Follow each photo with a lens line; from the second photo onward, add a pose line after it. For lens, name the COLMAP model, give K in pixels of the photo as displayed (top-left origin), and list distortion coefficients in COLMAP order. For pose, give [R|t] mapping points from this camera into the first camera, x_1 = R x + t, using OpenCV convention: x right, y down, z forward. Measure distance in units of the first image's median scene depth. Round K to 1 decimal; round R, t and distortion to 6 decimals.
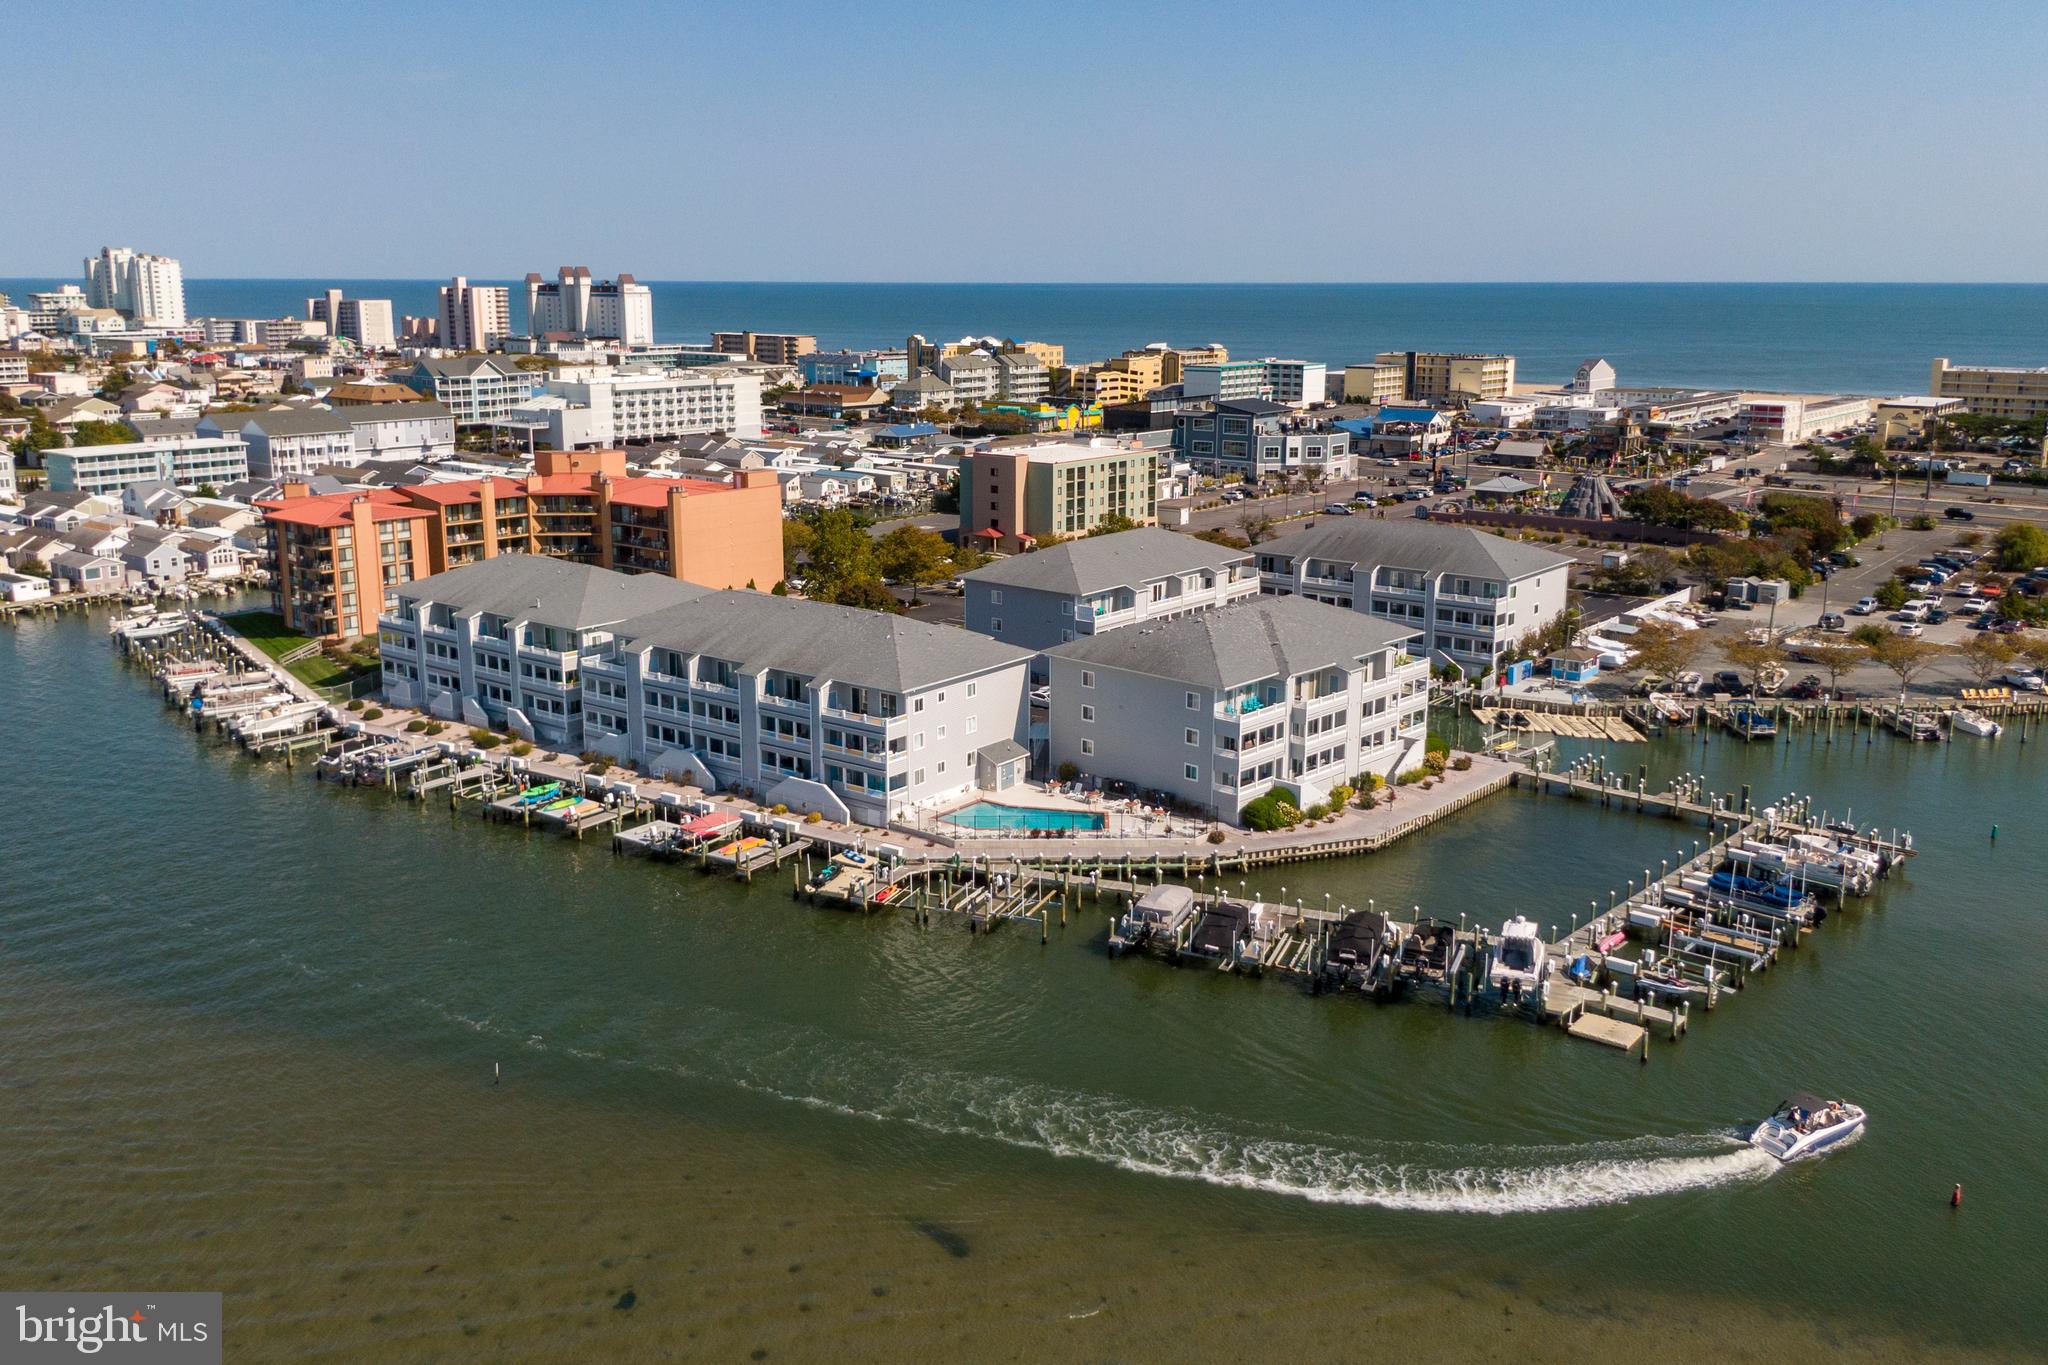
lens RADIAL K [[1722.7, 0, 1024.0], [0, 1722.7, 682.5], [0, 0, 1]] dist [0.113818, -0.149726]
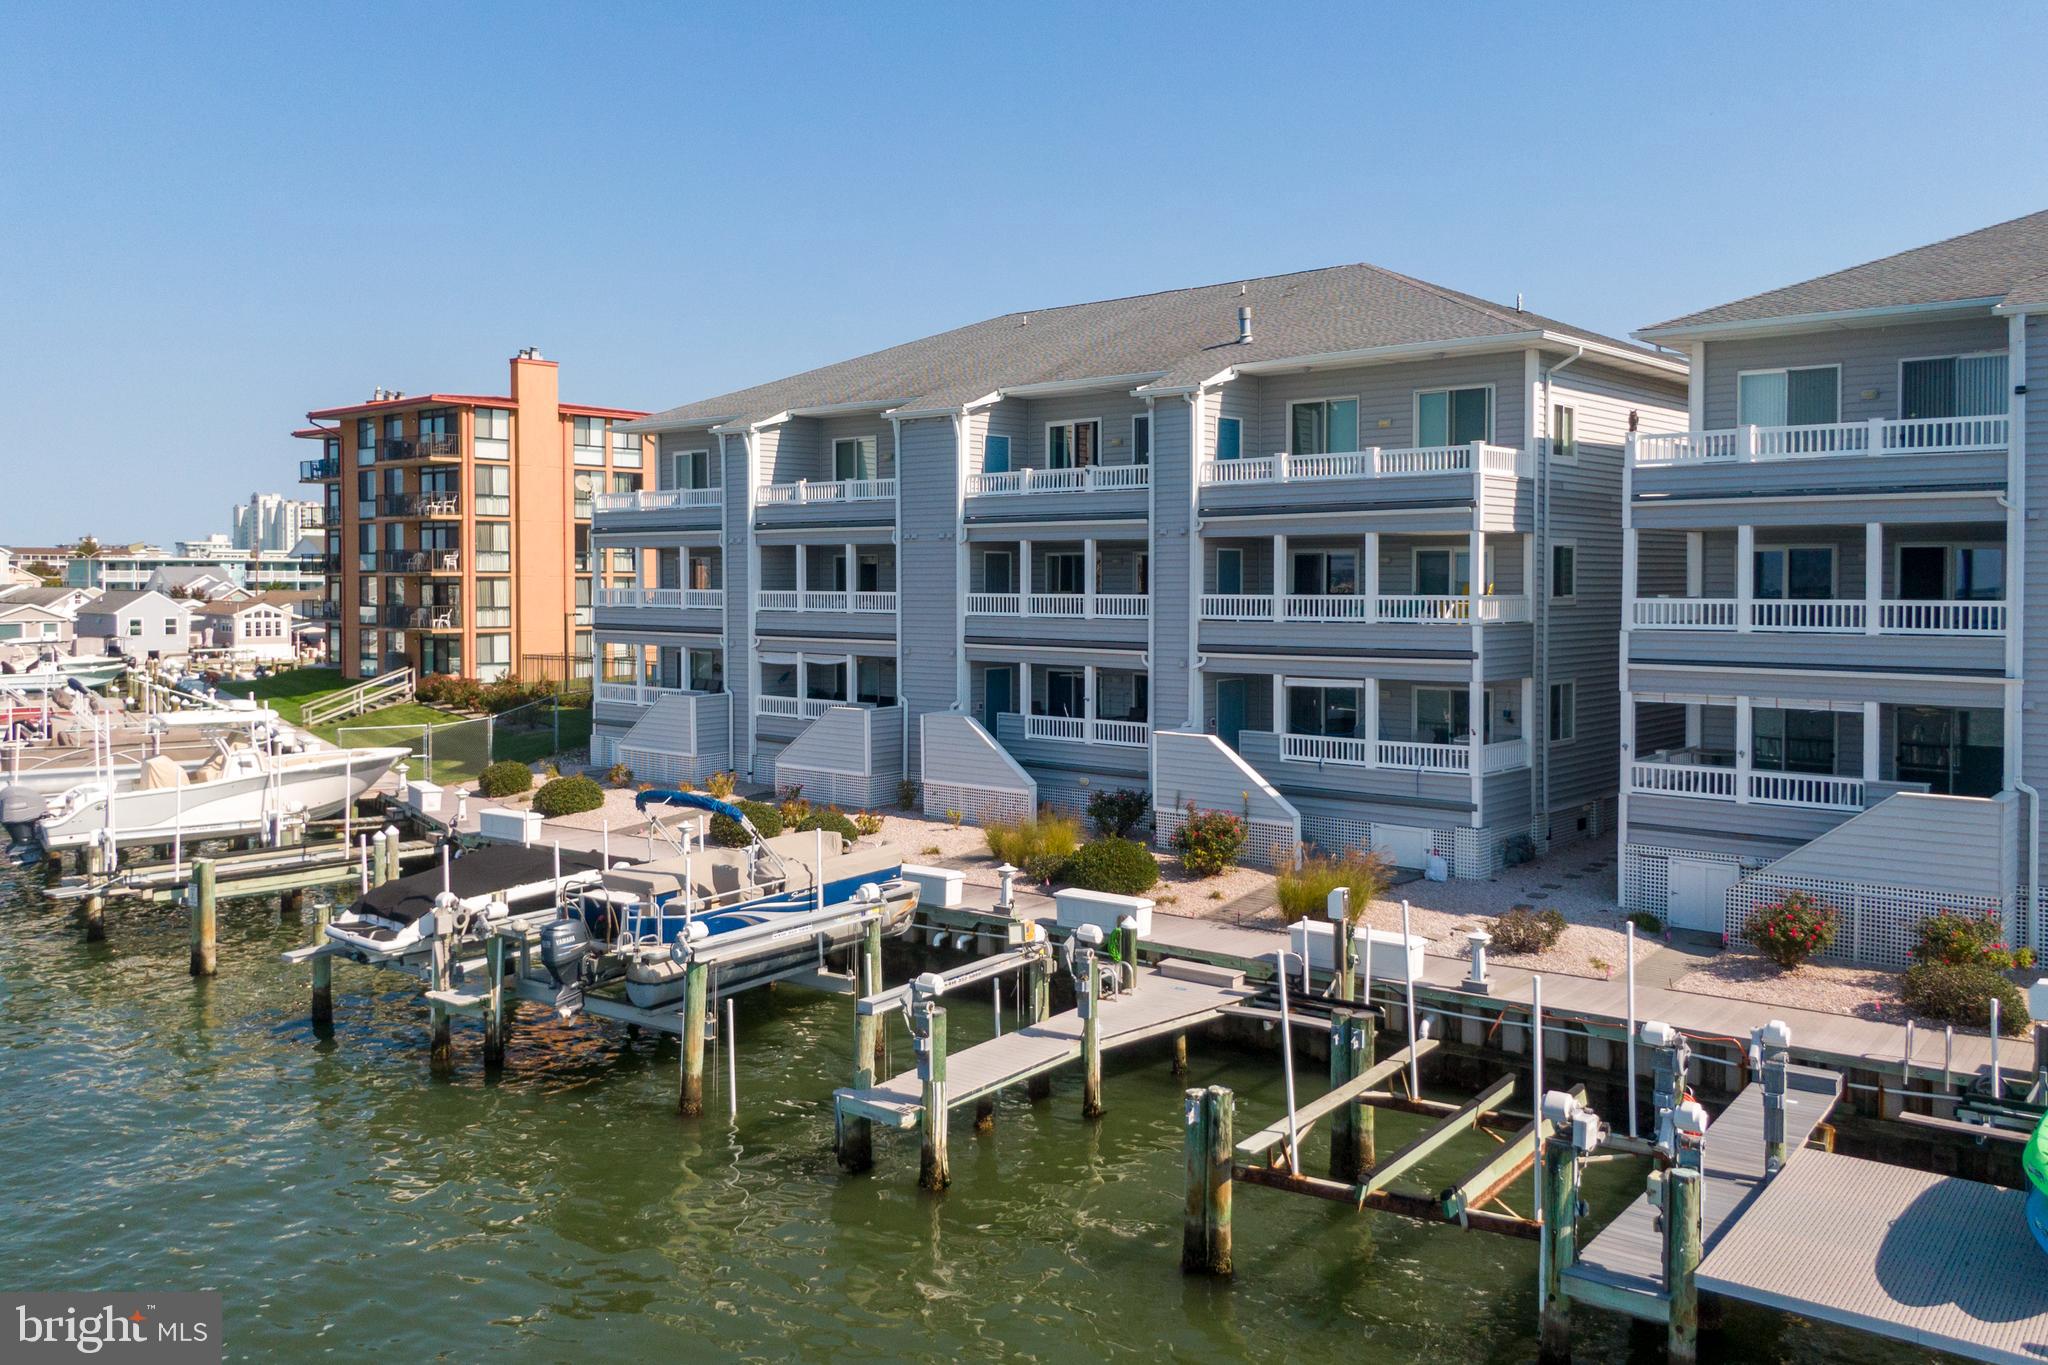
lens RADIAL K [[1722.7, 0, 1024.0], [0, 1722.7, 682.5], [0, 0, 1]] dist [0.113818, -0.149726]
pose [[0.997955, 0.003482, -0.063820, -0.282295], [-0.013448, 0.987602, -0.156404, 0.041406], [0.062485, 0.156942, 0.985629, 0.728032]]
